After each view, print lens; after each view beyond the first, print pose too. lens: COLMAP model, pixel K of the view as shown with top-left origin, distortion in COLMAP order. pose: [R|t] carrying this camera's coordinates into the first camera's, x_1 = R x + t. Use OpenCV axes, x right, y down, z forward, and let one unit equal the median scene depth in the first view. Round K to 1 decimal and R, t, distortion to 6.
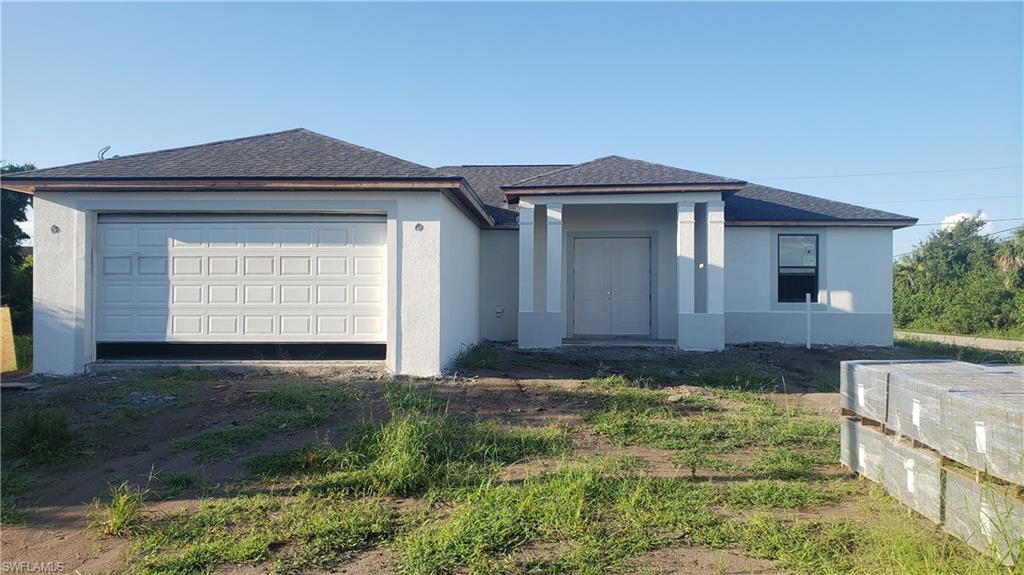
lens RADIAL K [[807.4, 0, 511.4], [0, 807.4, 291.6], [0, 0, 1]] dist [0.035657, -0.022558]
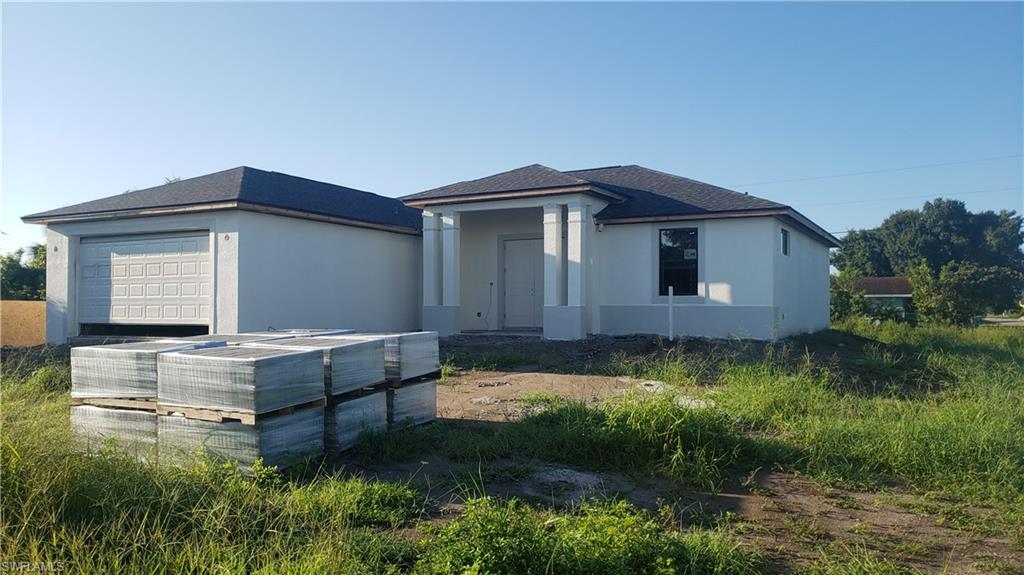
lens RADIAL K [[807.4, 0, 512.2], [0, 807.4, 289.1], [0, 0, 1]] dist [0.035657, -0.022558]
pose [[0.902212, -0.012898, -0.431099, 0.637845], [0.006232, 0.999838, -0.016873, 0.022151], [0.431247, 0.012536, 0.902147, -0.003783]]
